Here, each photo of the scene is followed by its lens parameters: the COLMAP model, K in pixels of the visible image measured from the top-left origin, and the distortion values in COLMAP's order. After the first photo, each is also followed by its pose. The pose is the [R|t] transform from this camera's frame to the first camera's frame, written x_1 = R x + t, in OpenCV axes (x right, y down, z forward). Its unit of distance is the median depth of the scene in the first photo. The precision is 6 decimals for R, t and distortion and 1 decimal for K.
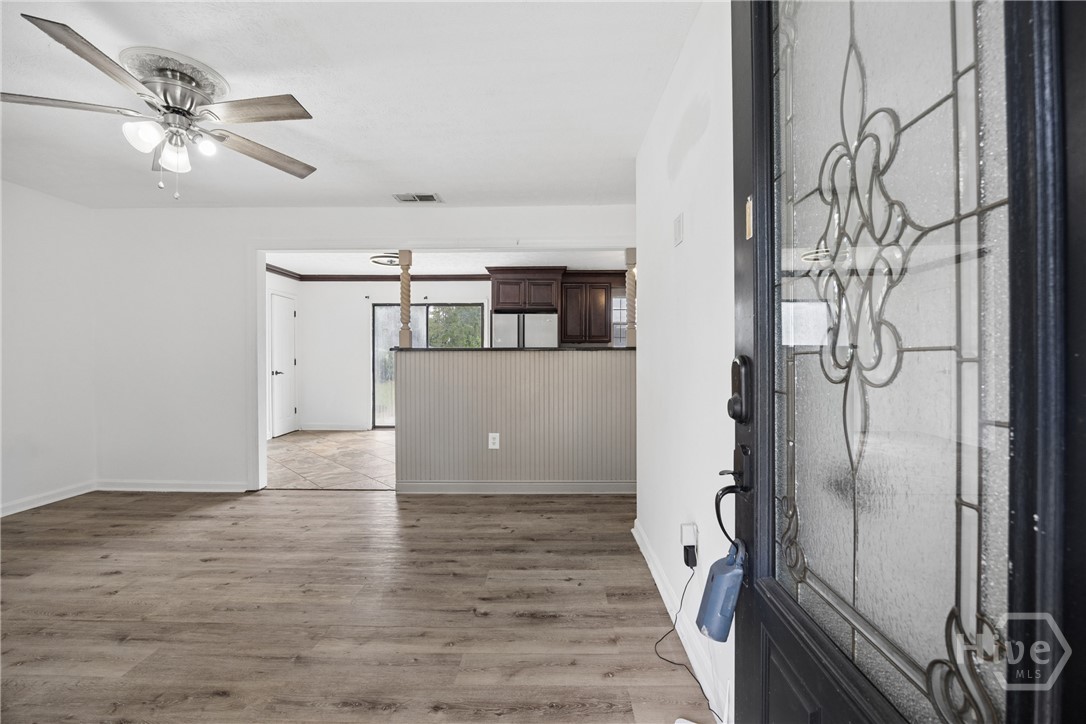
lens RADIAL K [[464.0, 0, 543.0], [0, 464.0, 362.0], [0, 0, 1]] dist [-0.013131, 0.000422]
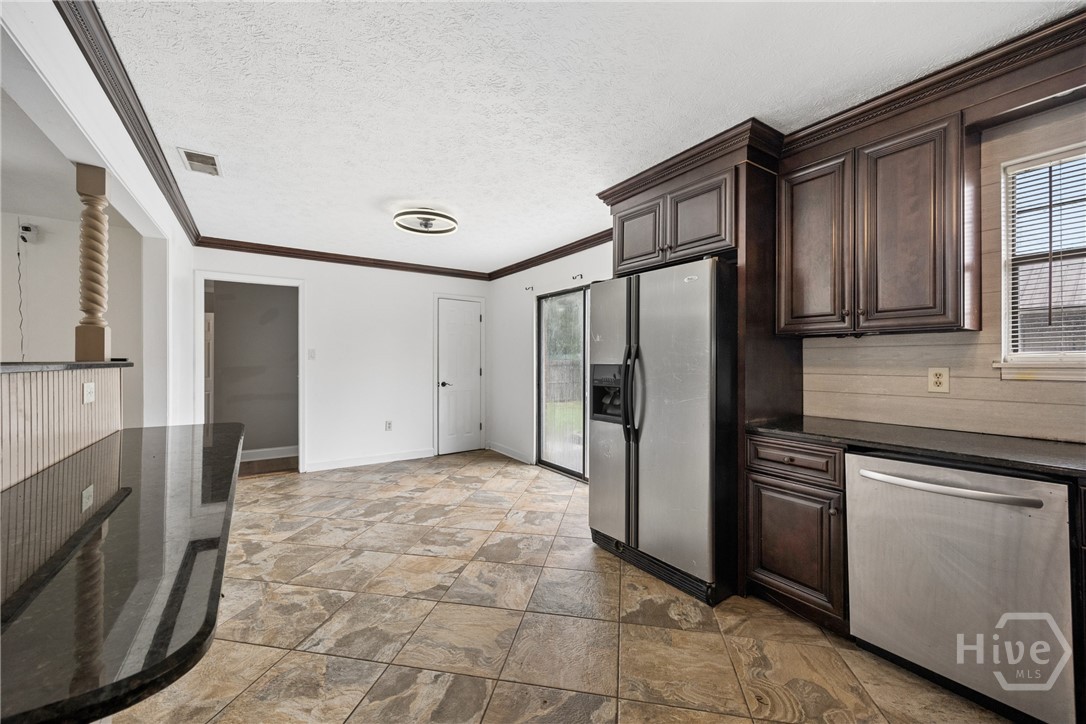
lens RADIAL K [[418.6, 0, 545.2], [0, 418.6, 360.1], [0, 0, 1]] dist [-0.001728, -0.000137]
pose [[0.587155, -0.001479, -0.809473, 0.420723], [-0.008591, 0.999931, -0.008058, -0.037524], [0.809429, 0.011685, 0.587102, 1.350418]]
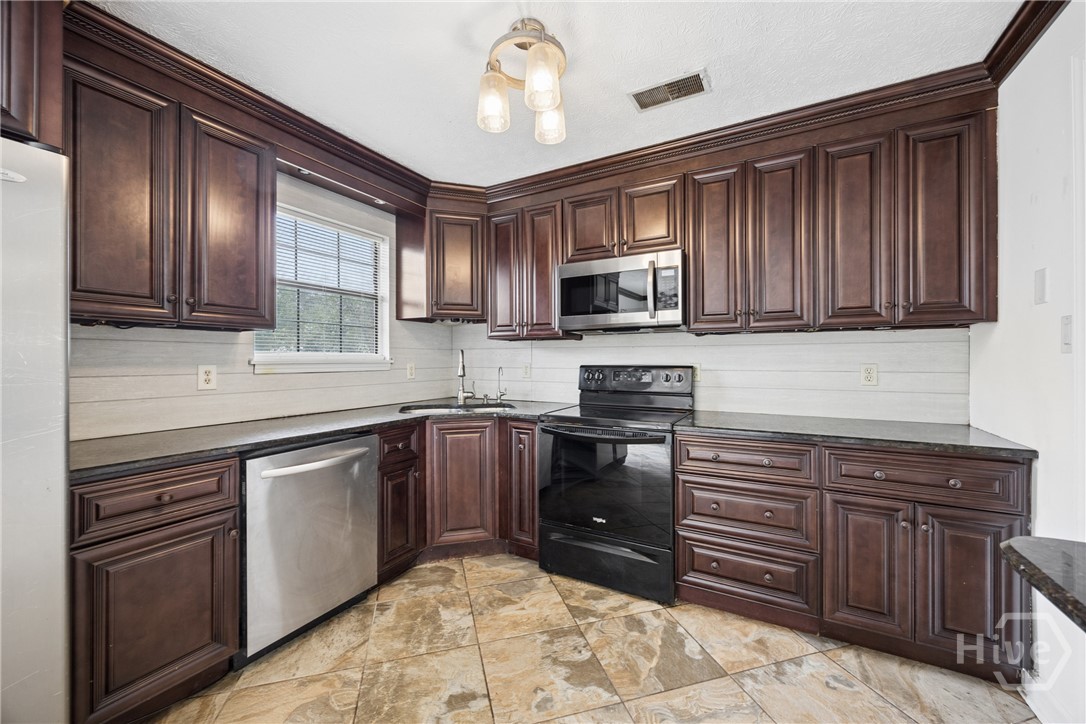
lens RADIAL K [[418.6, 0, 545.2], [0, 418.6, 360.1], [0, 0, 1]] dist [-0.001728, -0.000137]
pose [[0.459845, -0.000302, 0.887999, -0.048212], [0.008362, 0.999957, -0.003990, -0.037138], [-0.887960, 0.009260, 0.459828, 1.446131]]
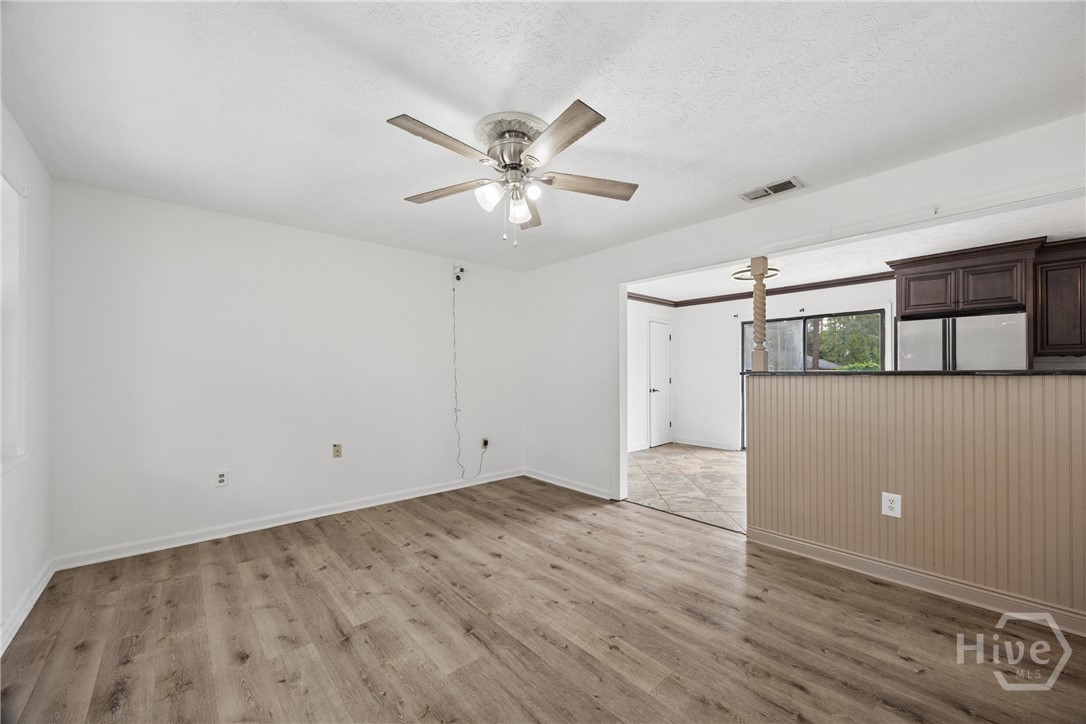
lens RADIAL K [[416.8, 0, 552.9], [0, 416.8, 370.6], [0, 0, 1]] dist [-0.003149, -0.000038]
pose [[0.683785, -0.005413, -0.729664, 0.003623], [-0.004160, 0.999927, -0.011317, -0.025435], [0.729672, 0.010774, 0.683713, 0.236673]]
